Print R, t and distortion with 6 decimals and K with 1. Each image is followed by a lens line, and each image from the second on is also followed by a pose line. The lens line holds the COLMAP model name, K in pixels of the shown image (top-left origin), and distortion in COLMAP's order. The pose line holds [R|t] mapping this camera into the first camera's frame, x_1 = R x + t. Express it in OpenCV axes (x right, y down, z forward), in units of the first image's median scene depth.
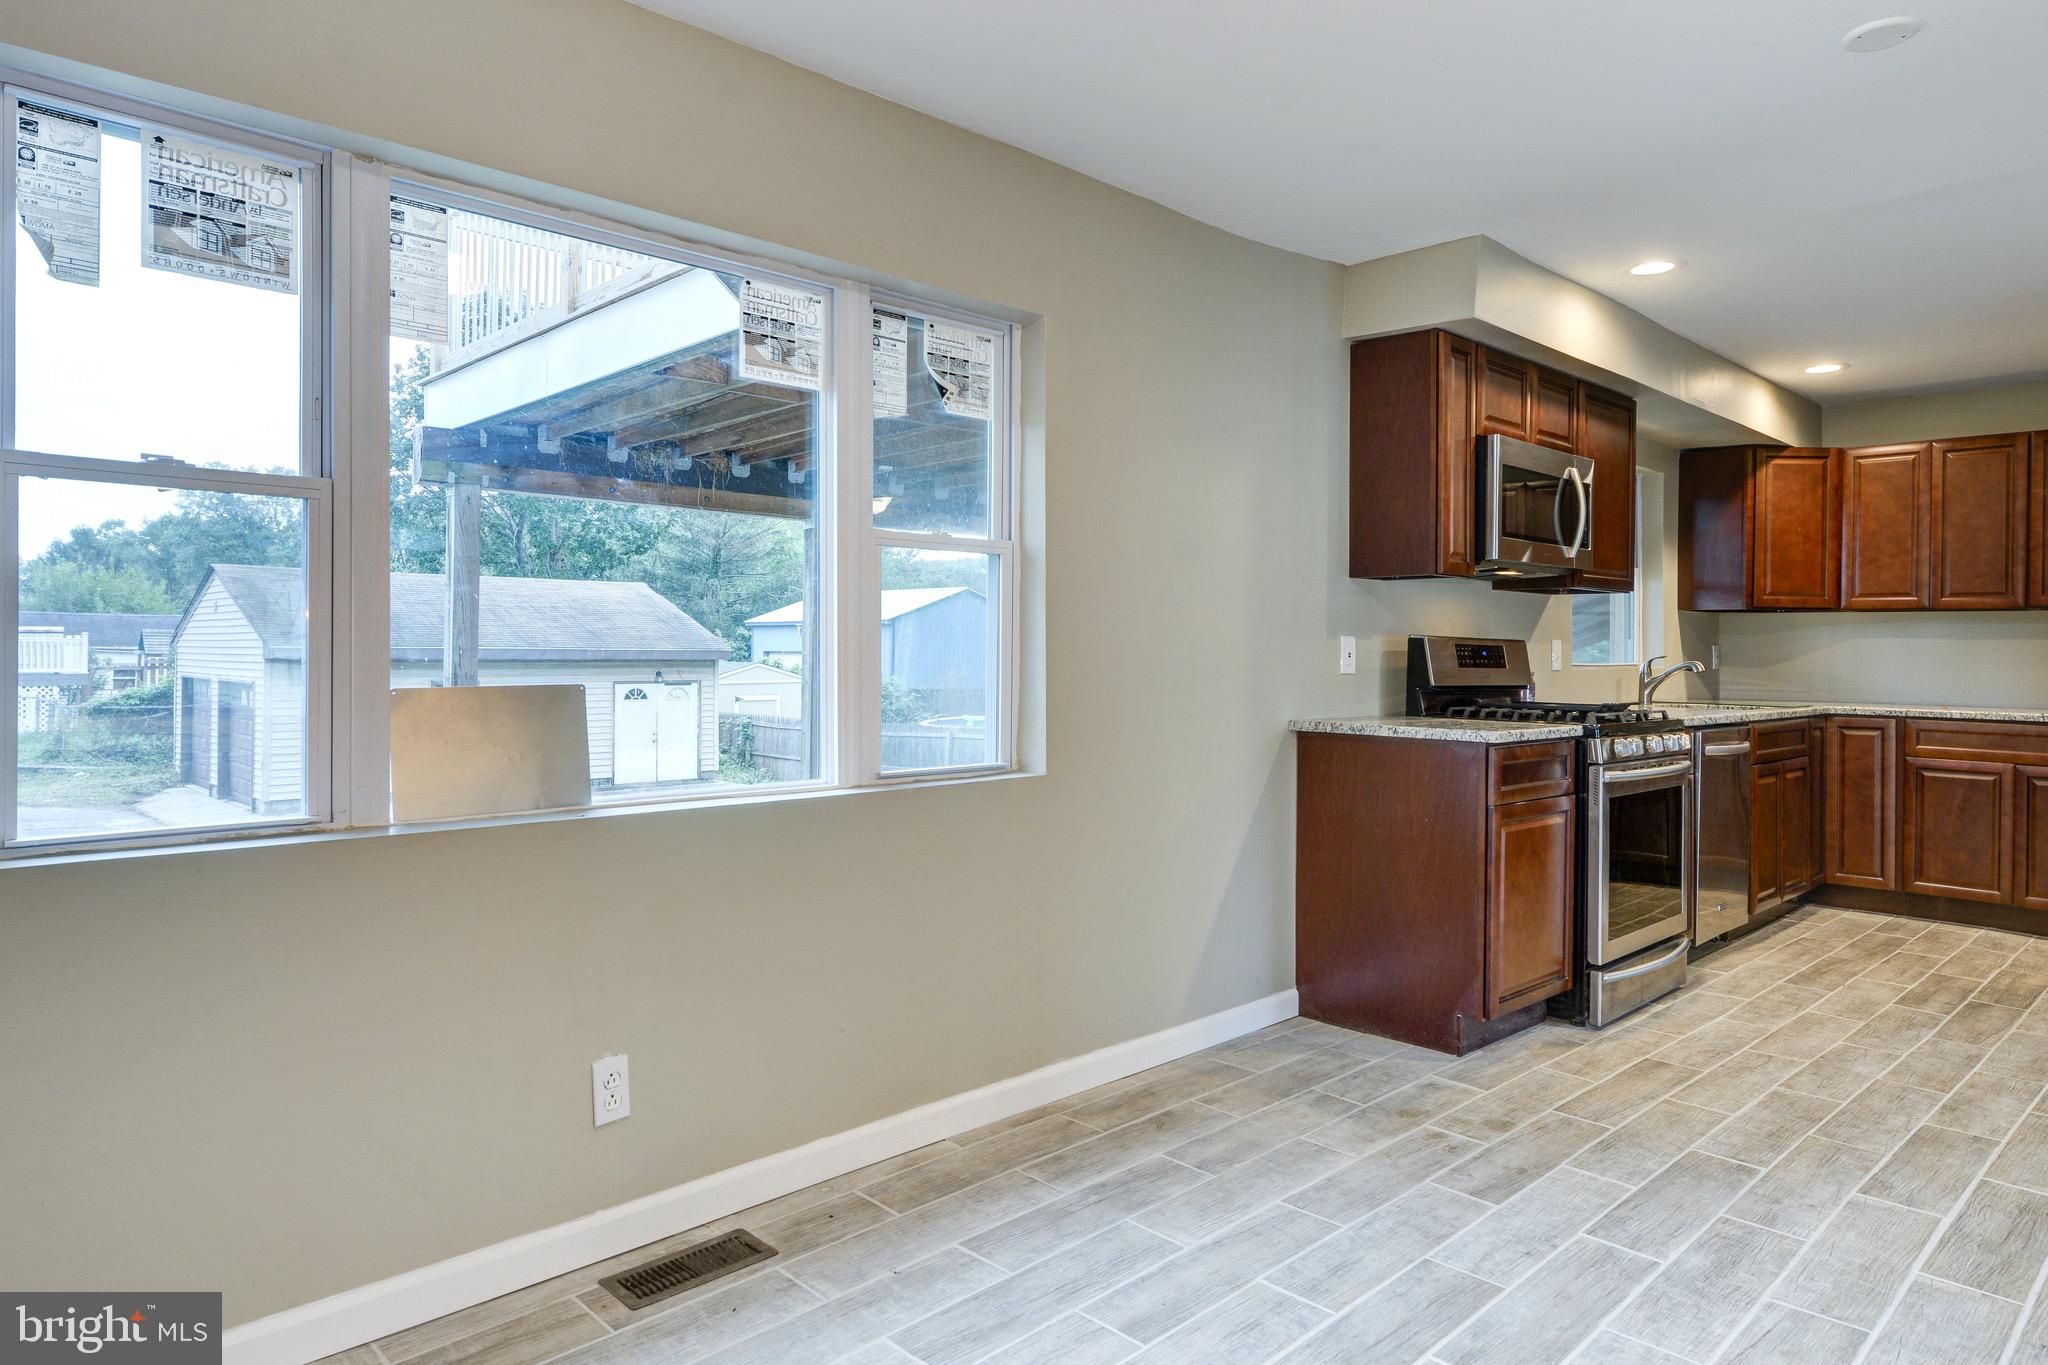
lens RADIAL K [[1234.4, 0, 1024.0], [0, 1234.4, 682.5], [0, 0, 1]] dist [0.000797, -0.000504]
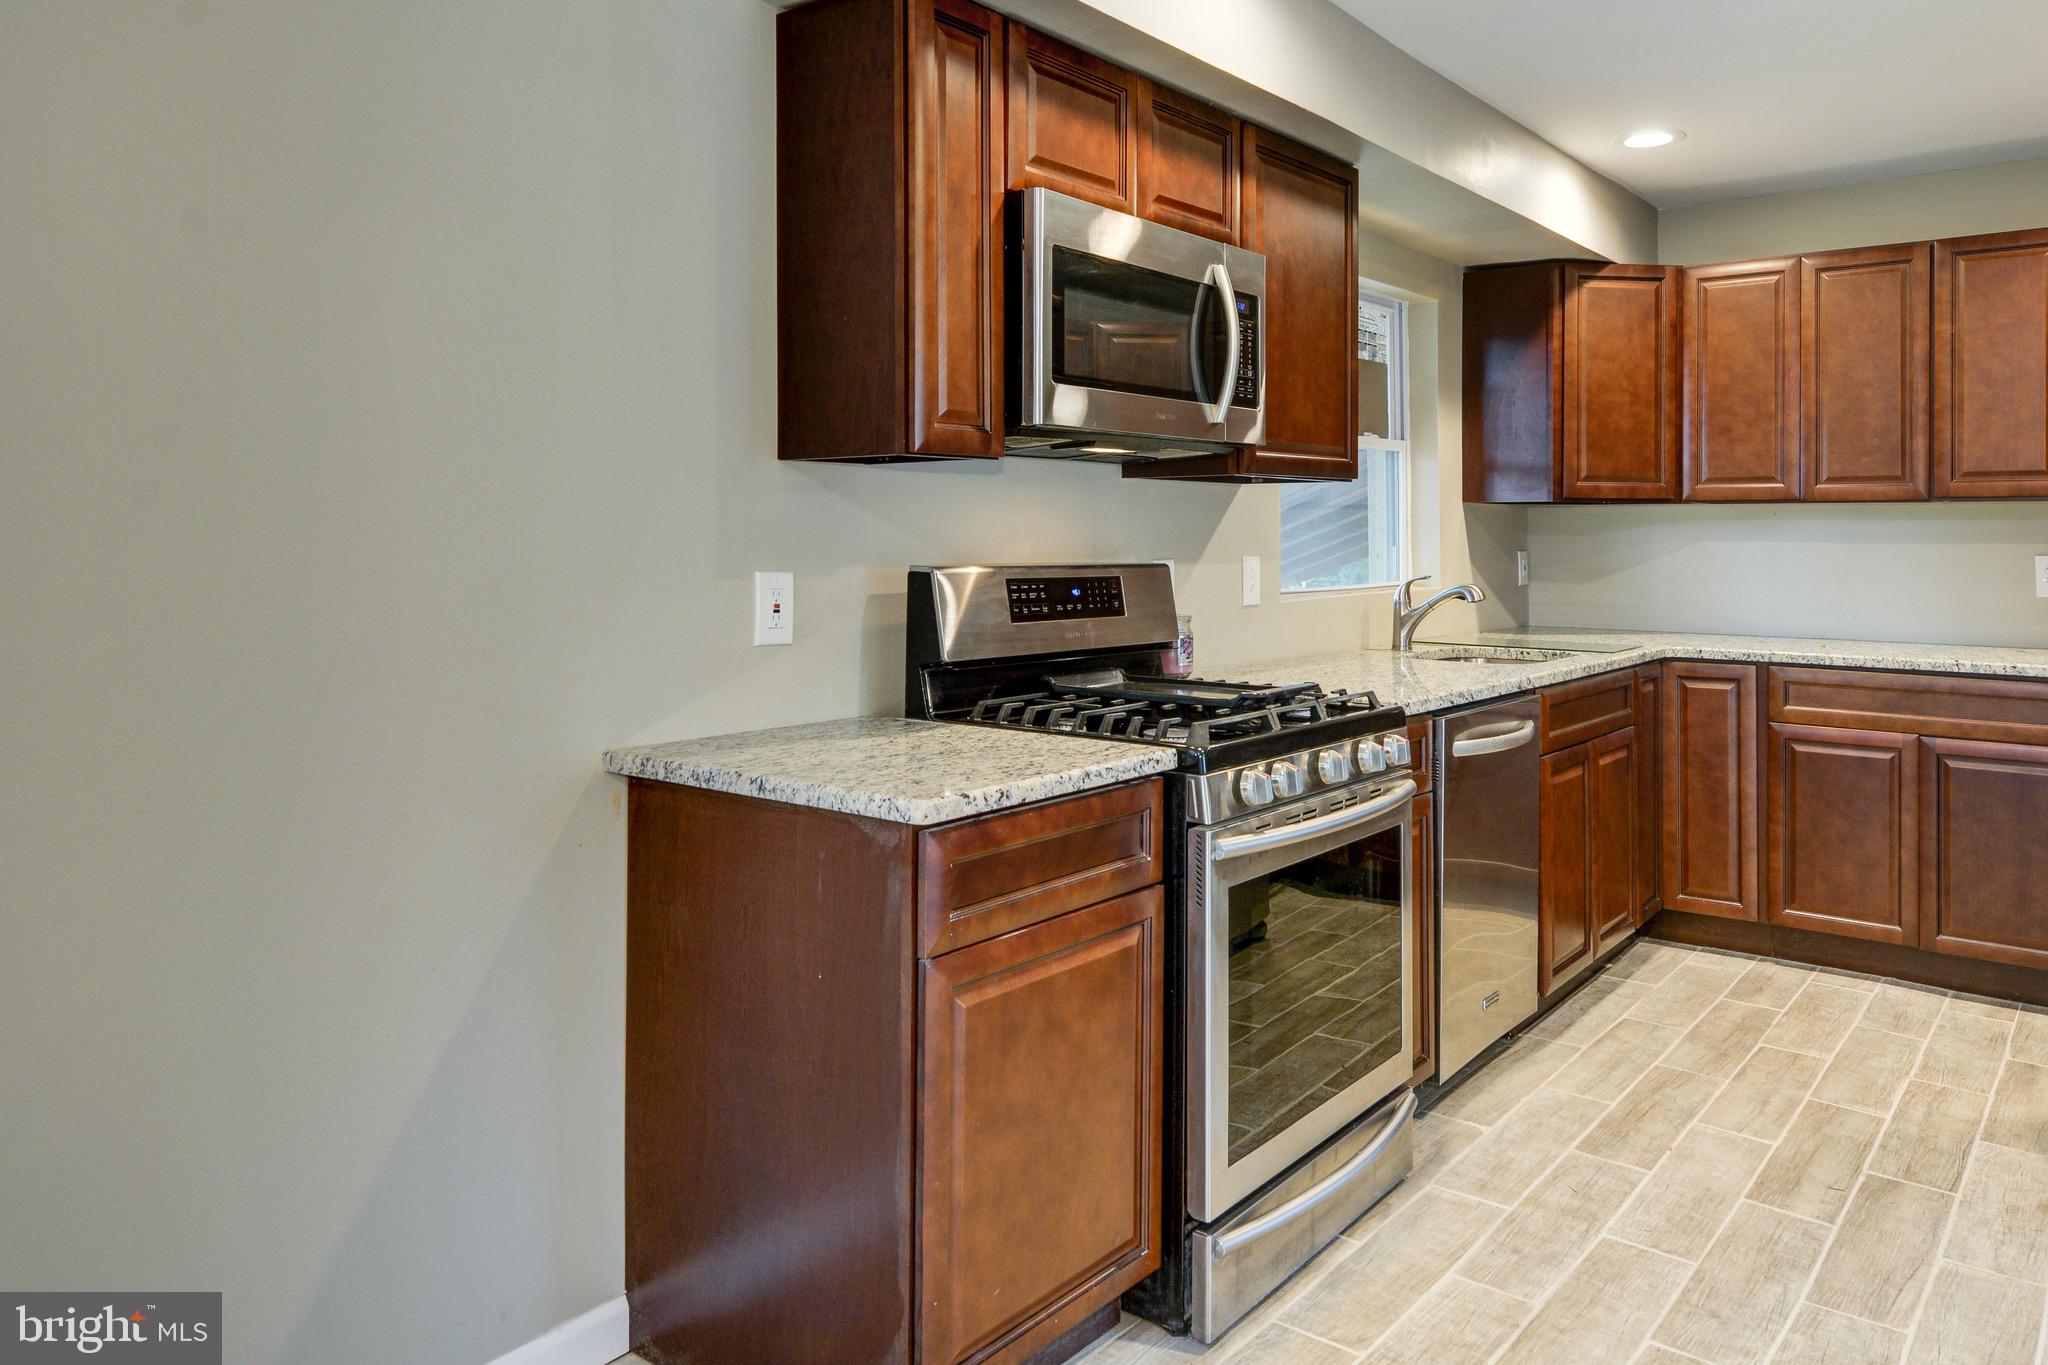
lens RADIAL K [[1415.0, 0, 1057.5], [0, 1415.0, 571.8], [0, 0, 1]] dist [0.004327, 0.000518]
pose [[0.989454, -0.012955, 0.144264, 0.223632], [0.012826, 0.999916, 0.001826, -0.028191], [-0.144276, 0.000044, 0.989537, 0.297530]]
